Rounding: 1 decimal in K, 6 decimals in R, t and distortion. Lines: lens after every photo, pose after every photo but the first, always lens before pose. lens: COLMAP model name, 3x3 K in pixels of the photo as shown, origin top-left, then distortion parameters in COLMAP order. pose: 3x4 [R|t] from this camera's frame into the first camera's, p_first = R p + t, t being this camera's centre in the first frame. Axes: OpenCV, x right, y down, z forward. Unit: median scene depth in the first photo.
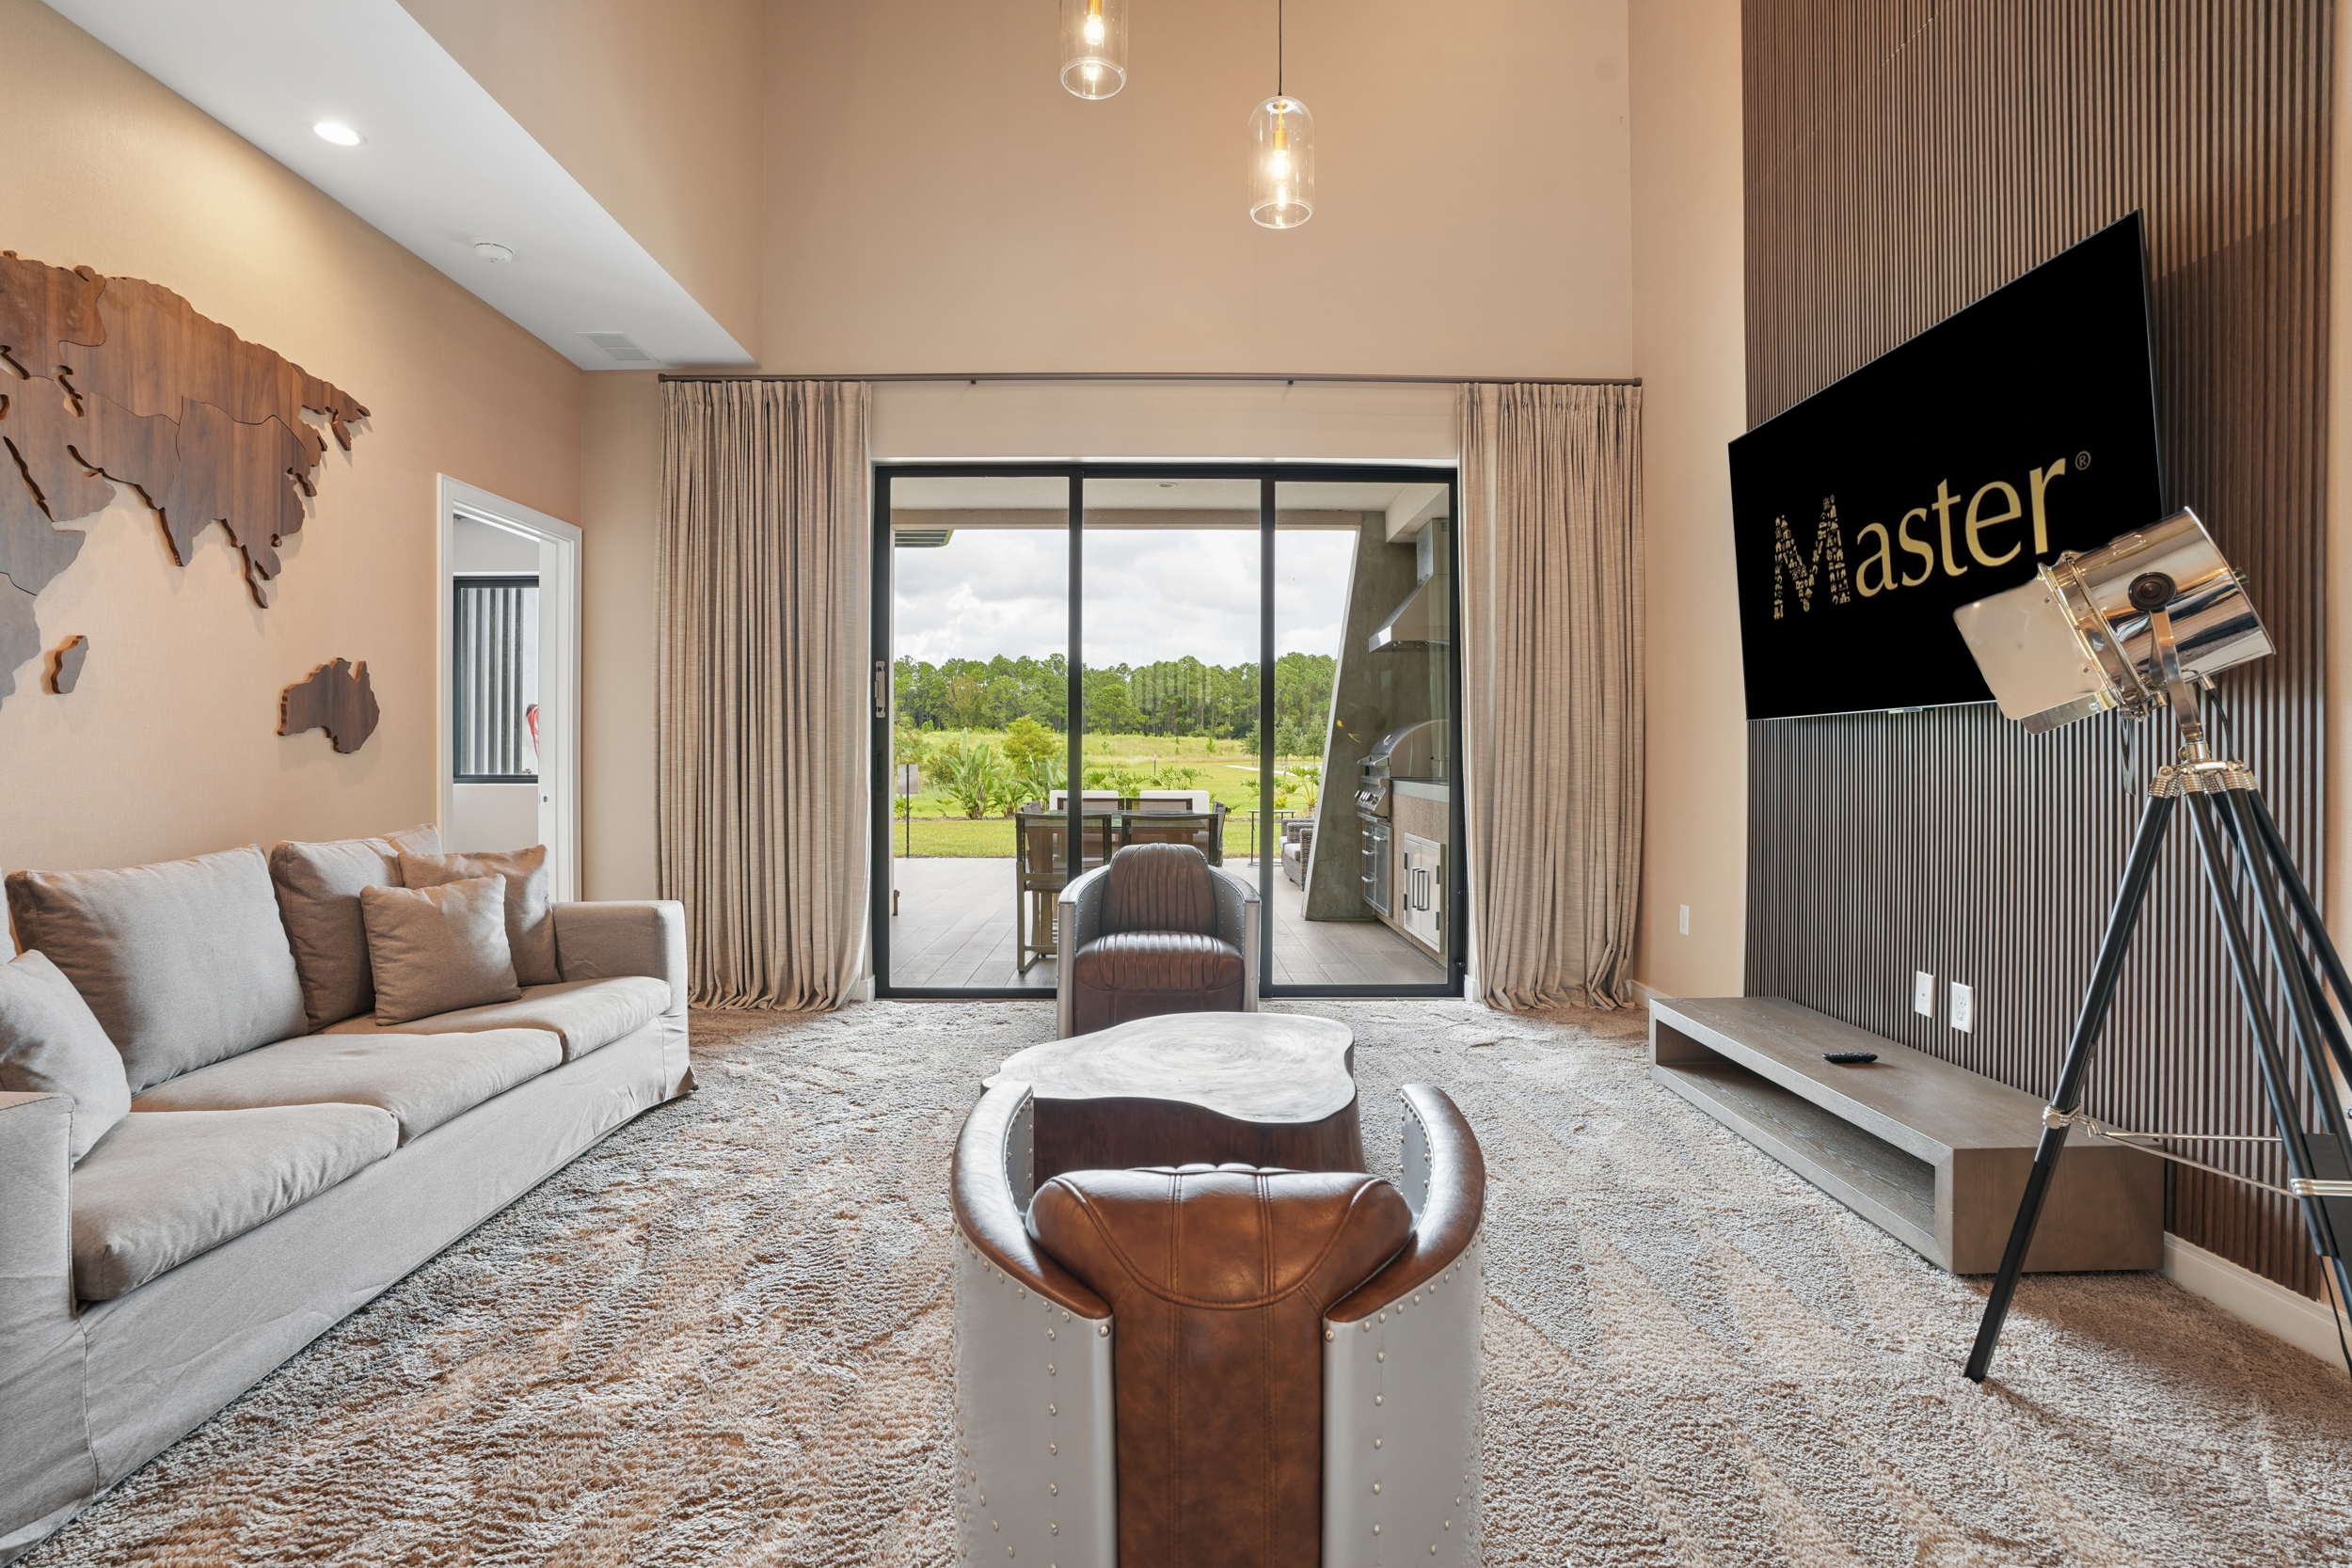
lens RADIAL K [[1150.6, 0, 1181.3], [0, 1150.6, 757.8], [0, 0, 1]] dist [-0.054621, 0.018350]
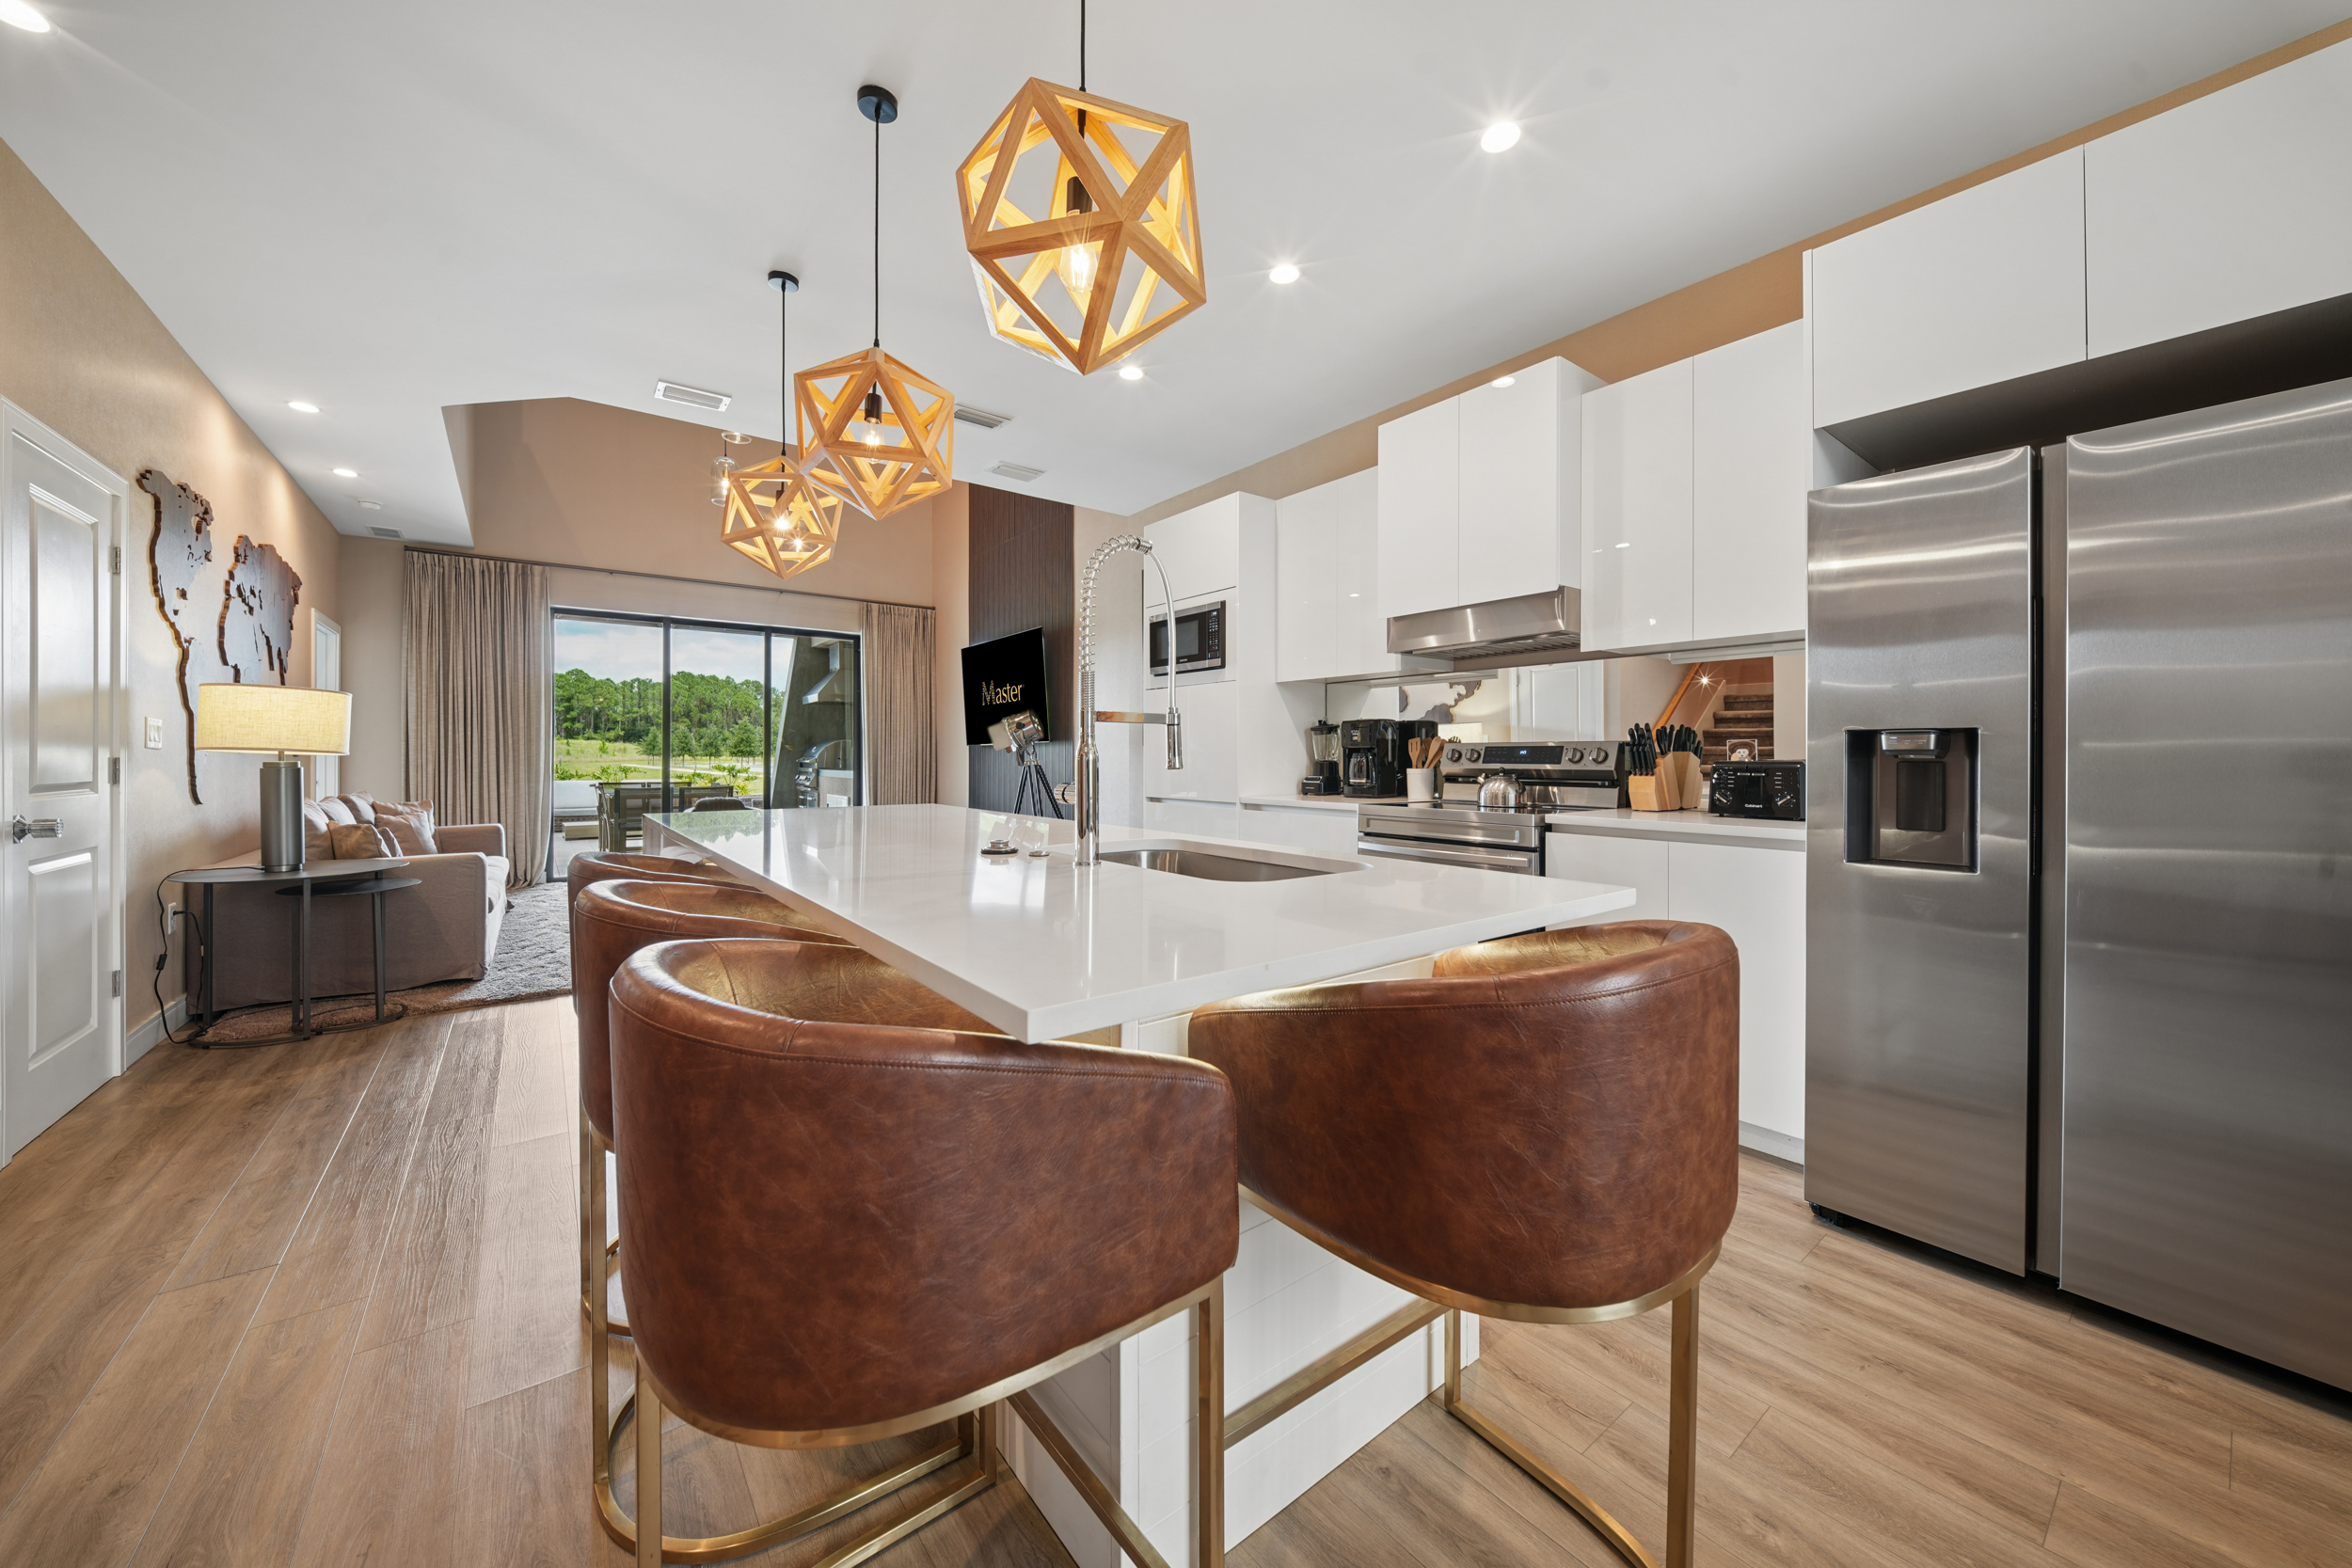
lens RADIAL K [[833.8, 0, 1175.4], [0, 833.8, 754.4], [0, 0, 1]] dist [-0.007297, -0.000292]
pose [[0.805481, 0.002473, 0.592616, -0.369407], [0.000255, 0.999990, -0.004521, -0.000689], [-0.592621, 0.003793, 0.805472, -1.147069]]
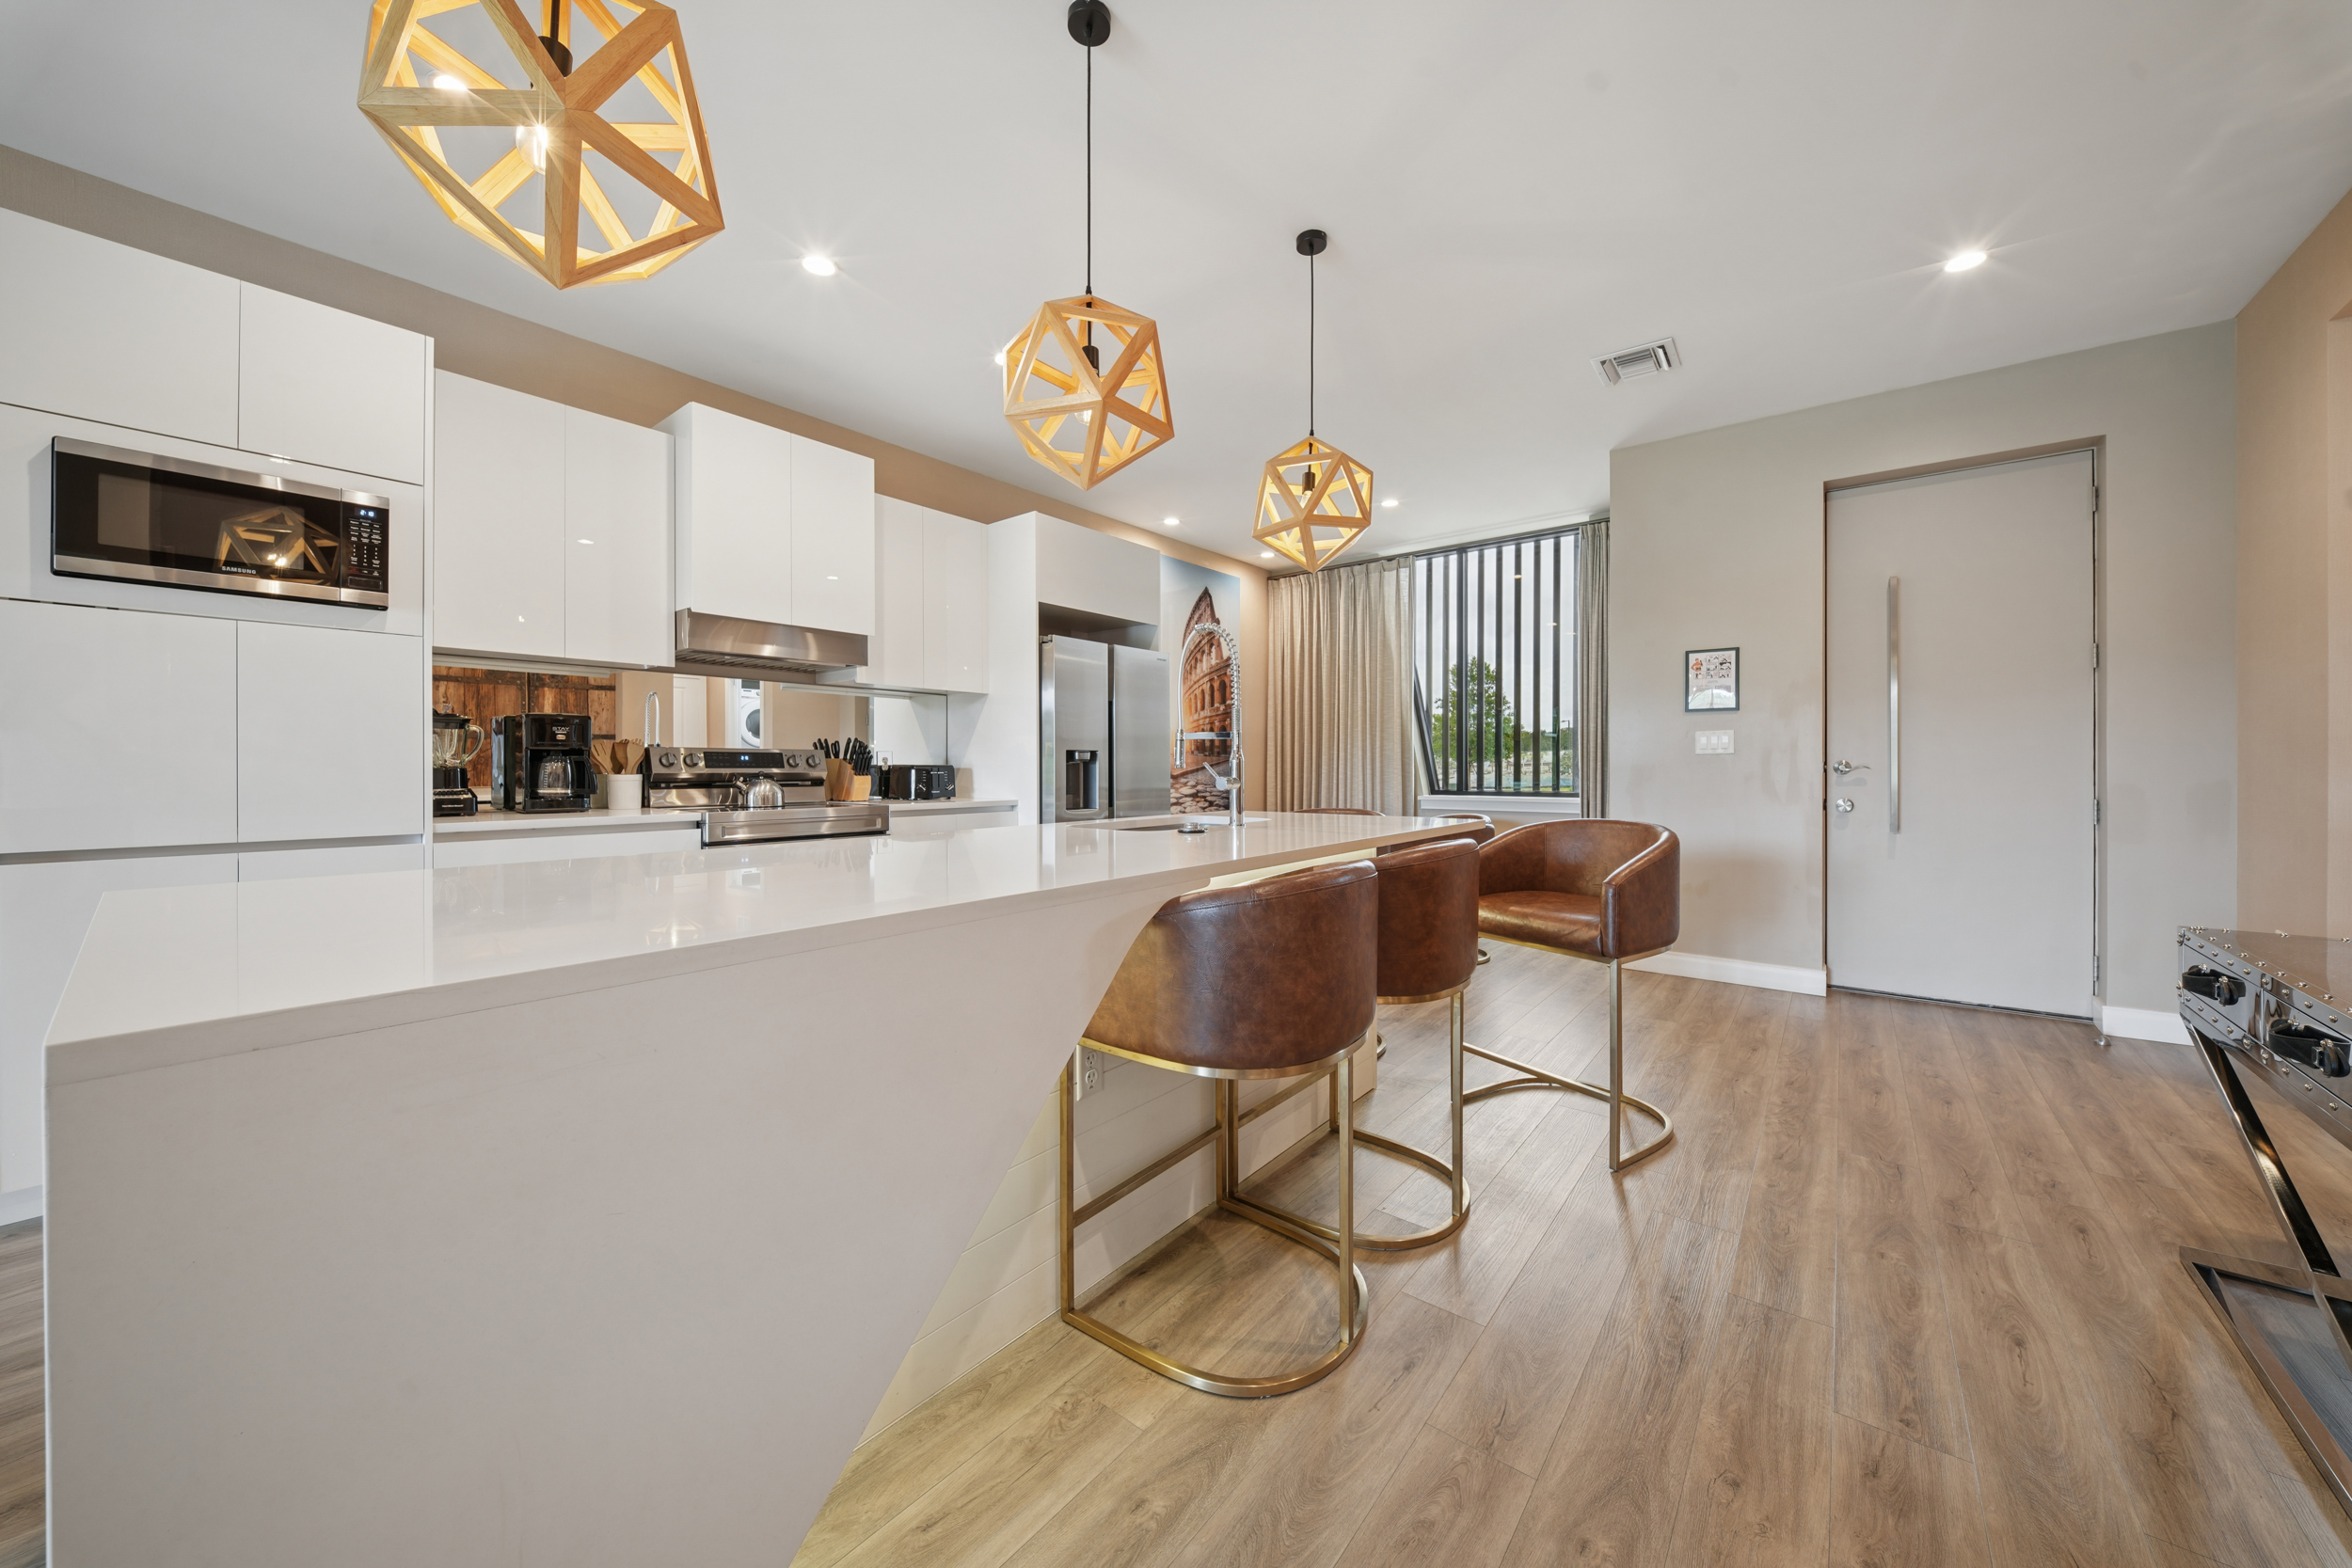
lens RADIAL K [[819.6, 0, 1177.1], [0, 819.6, 775.8], [0, 0, 1]] dist [0.010397, -0.007903]
pose [[-0.768968, -0.008548, 0.639230, -0.575163], [0.000254, 0.999906, 0.013677, 0.001903], [-0.639287, 0.010680, -0.768894, -0.116554]]
